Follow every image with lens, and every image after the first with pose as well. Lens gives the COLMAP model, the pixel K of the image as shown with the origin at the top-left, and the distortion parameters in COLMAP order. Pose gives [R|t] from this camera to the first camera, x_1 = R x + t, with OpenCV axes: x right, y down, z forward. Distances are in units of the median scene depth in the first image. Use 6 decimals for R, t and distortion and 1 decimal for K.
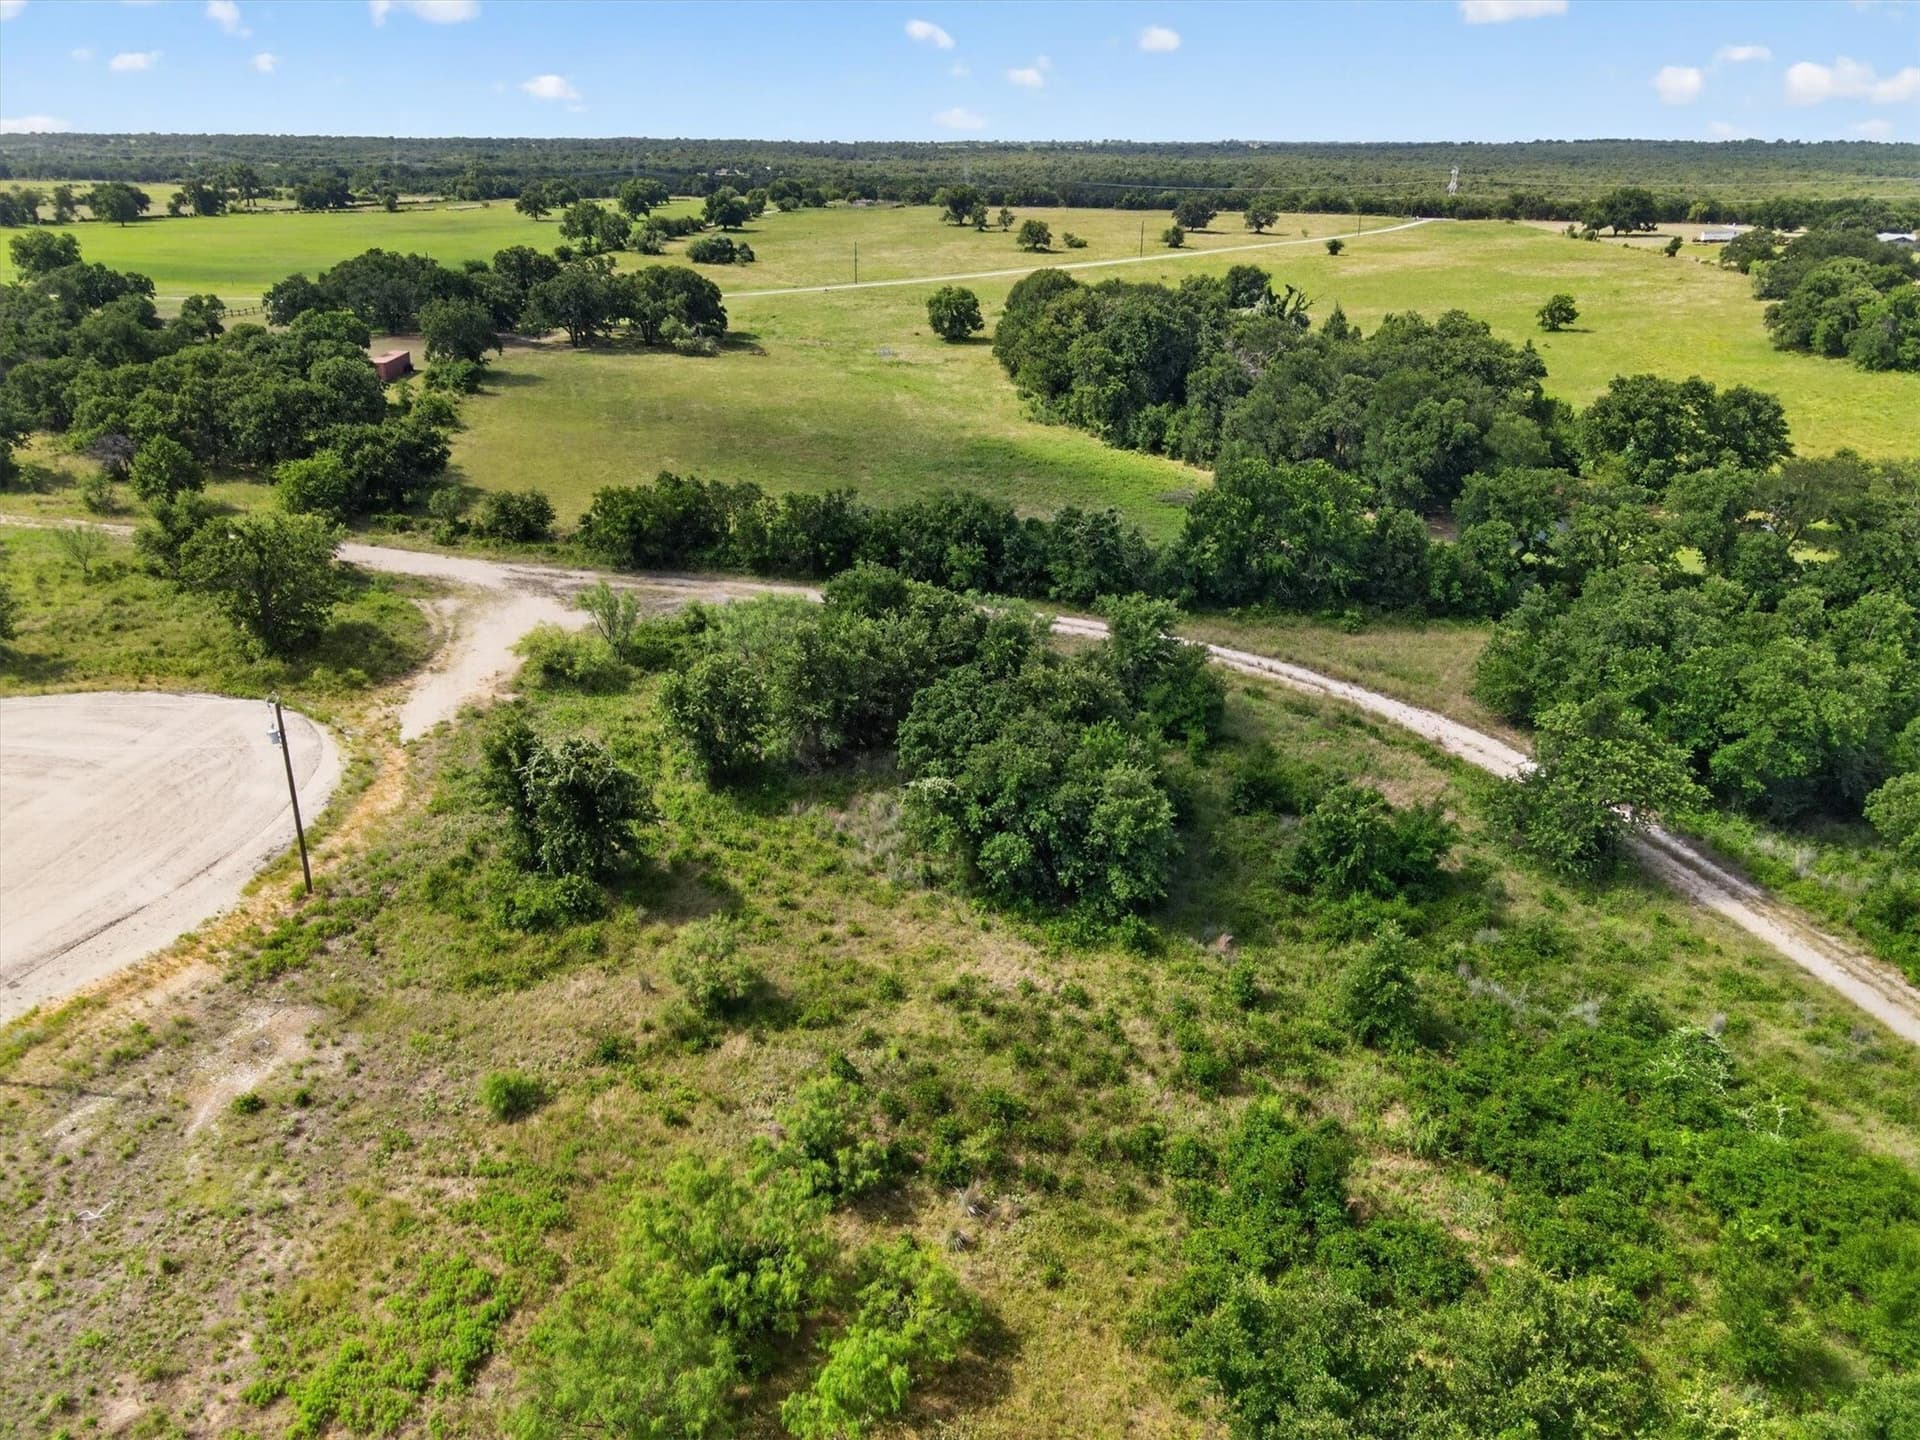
lens RADIAL K [[1411.0, 0, 968.0], [0, 1411.0, 726.4], [0, 0, 1]] dist [0.010691, 0.013226]
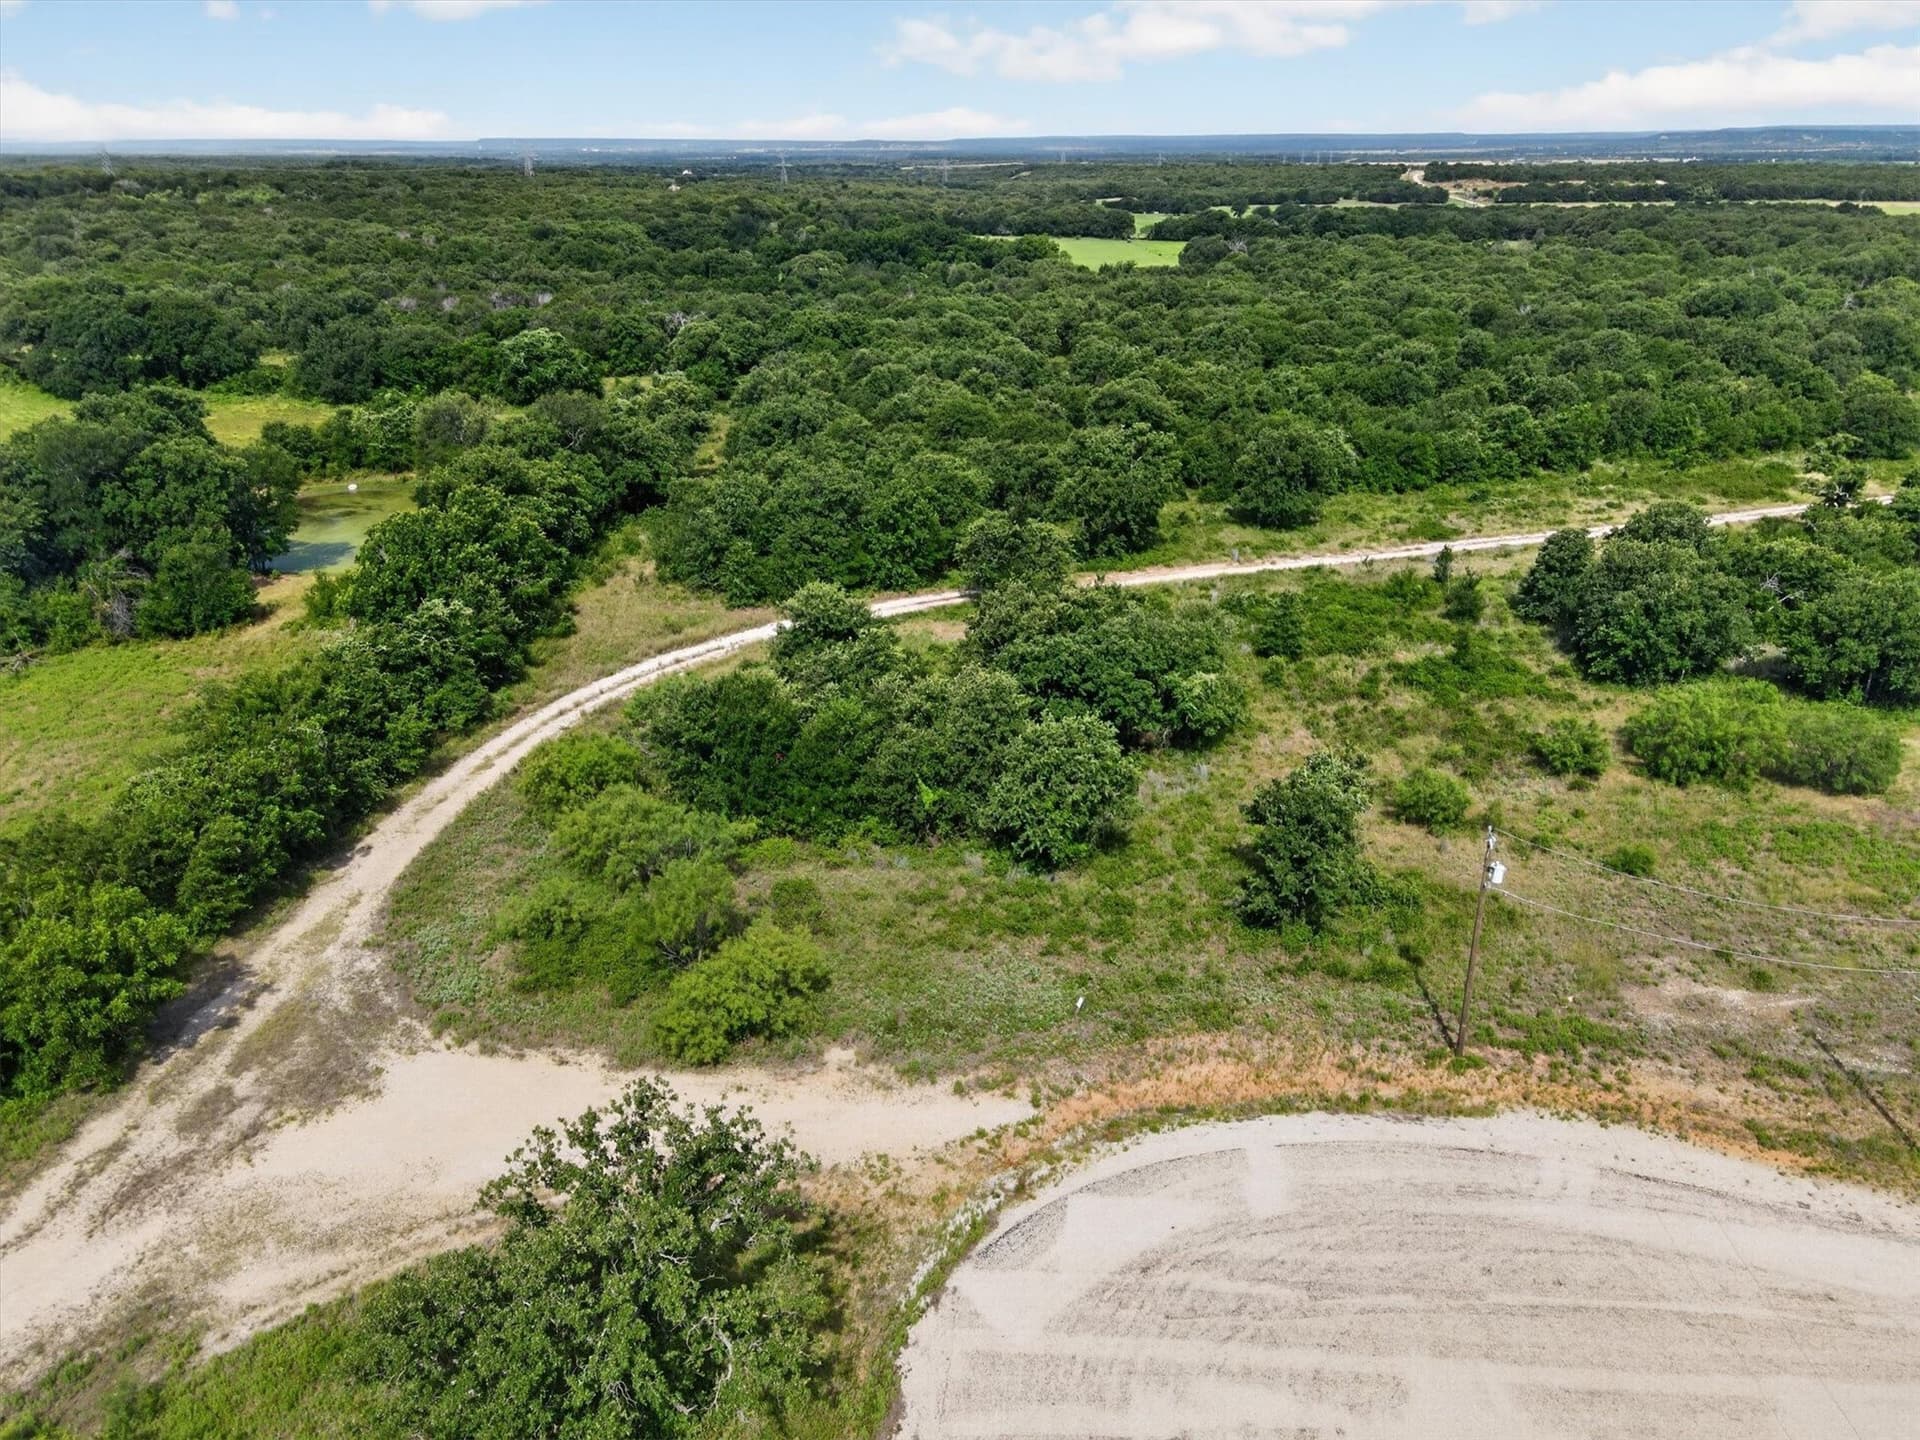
lens RADIAL K [[1411.0, 0, 951.5], [0, 1411.0, 715.5], [0, 0, 1]] dist [0.010691, 0.013226]
pose [[-0.114114, -0.379246, 0.918232, -1.053872], [0.382574, 0.836214, 0.392916, -0.460637], [-0.916851, 0.396129, 0.049666, 1.091539]]
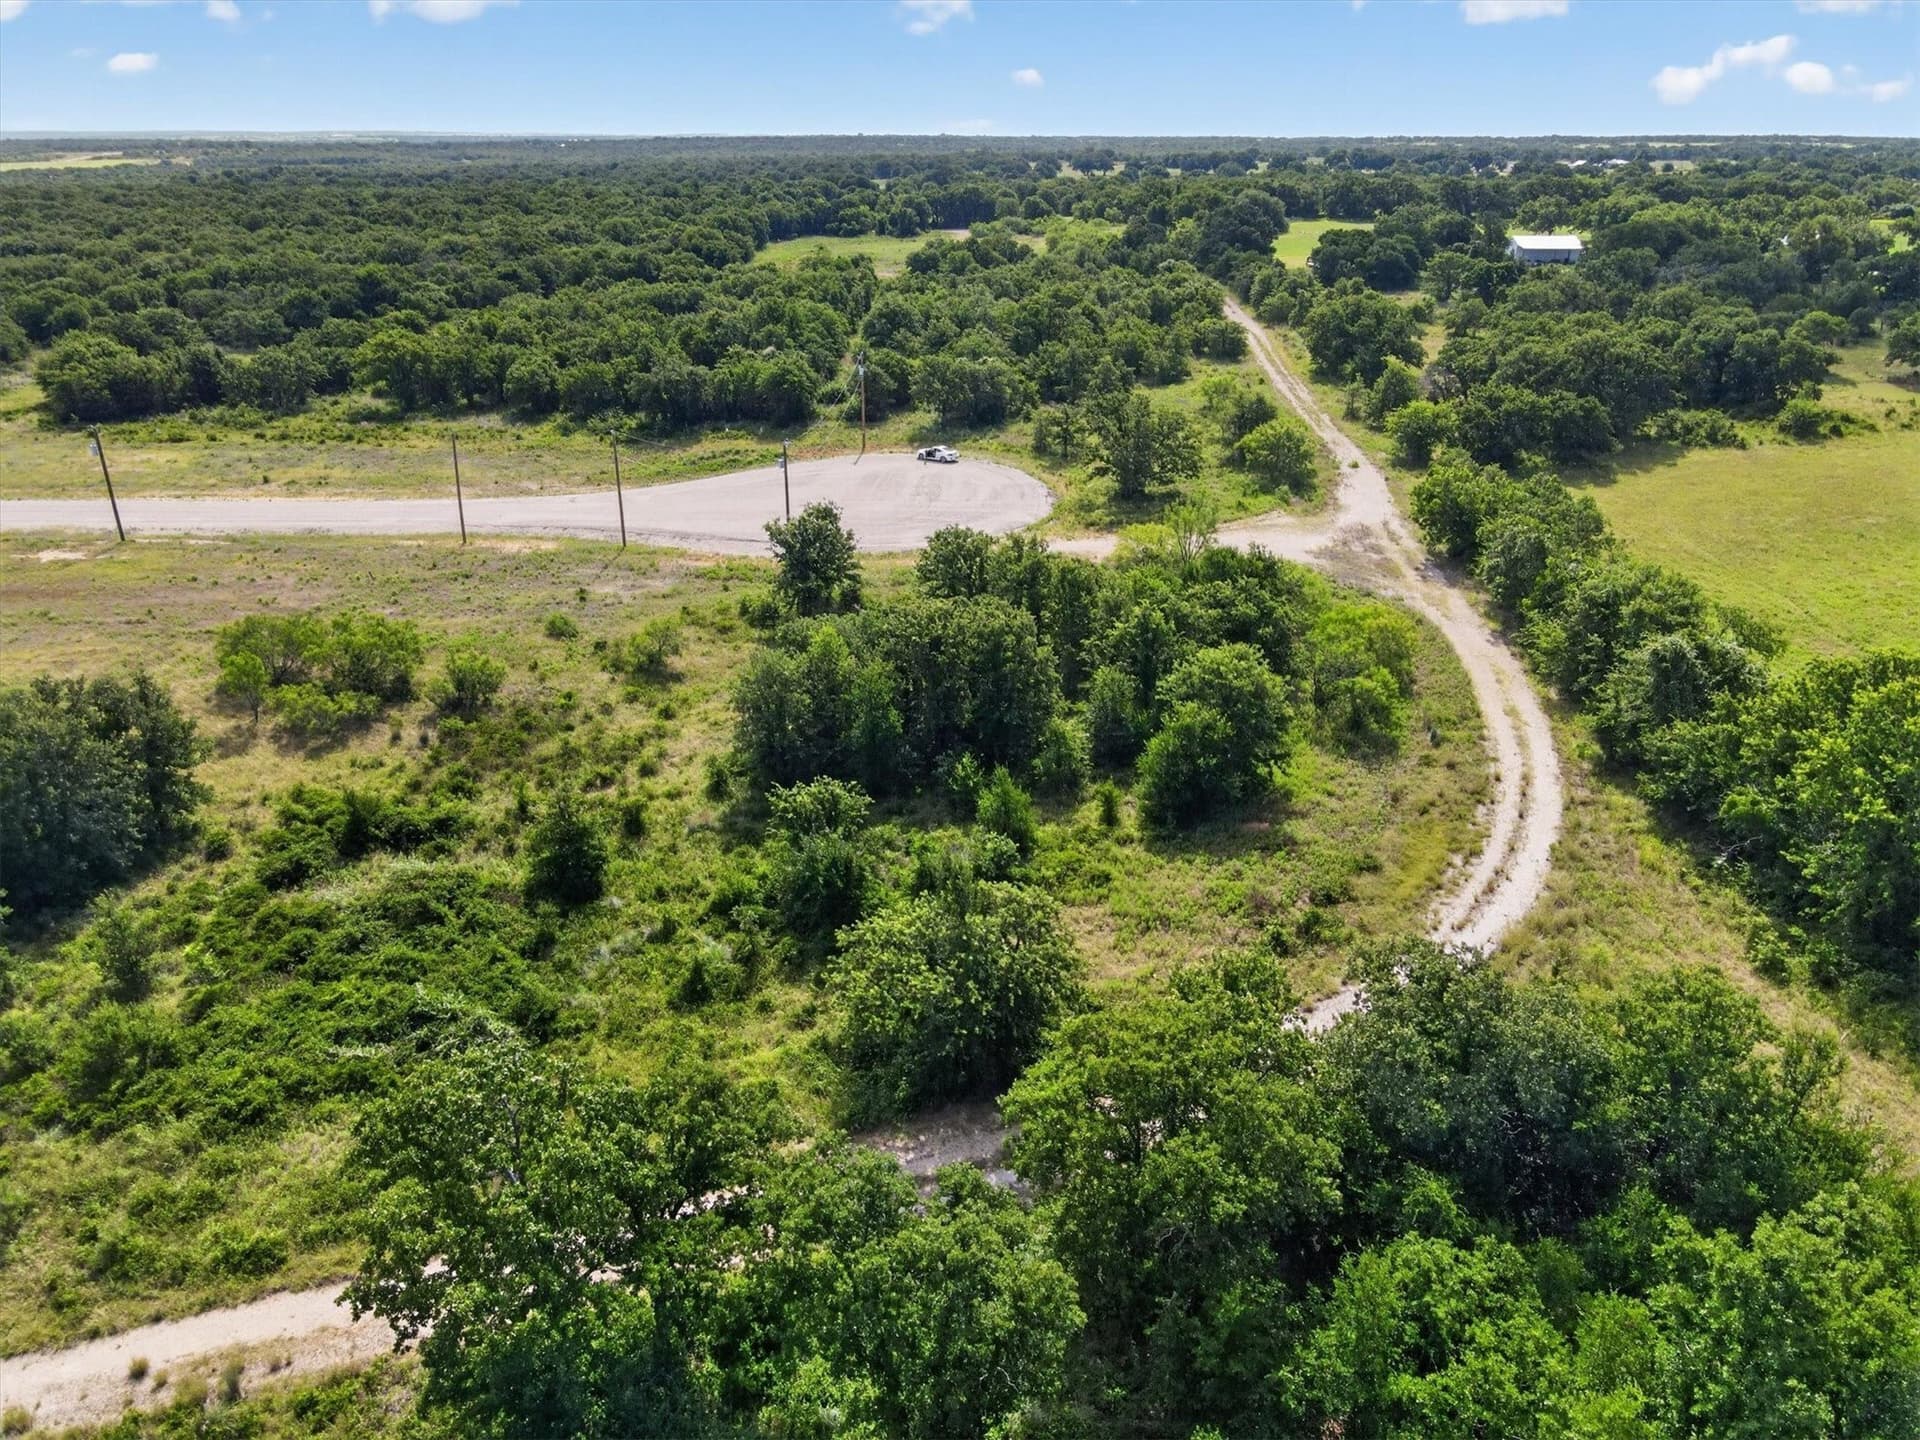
lens RADIAL K [[1411.0, 0, 953.5], [0, 1411.0, 710.2], [0, 0, 1]] dist [0.010691, 0.013226]
pose [[0.087006, 0.370697, -0.924669, 1.093012], [-0.381397, 0.869867, 0.312839, -0.311592], [0.920308, 0.325447, 0.217067, 0.824183]]
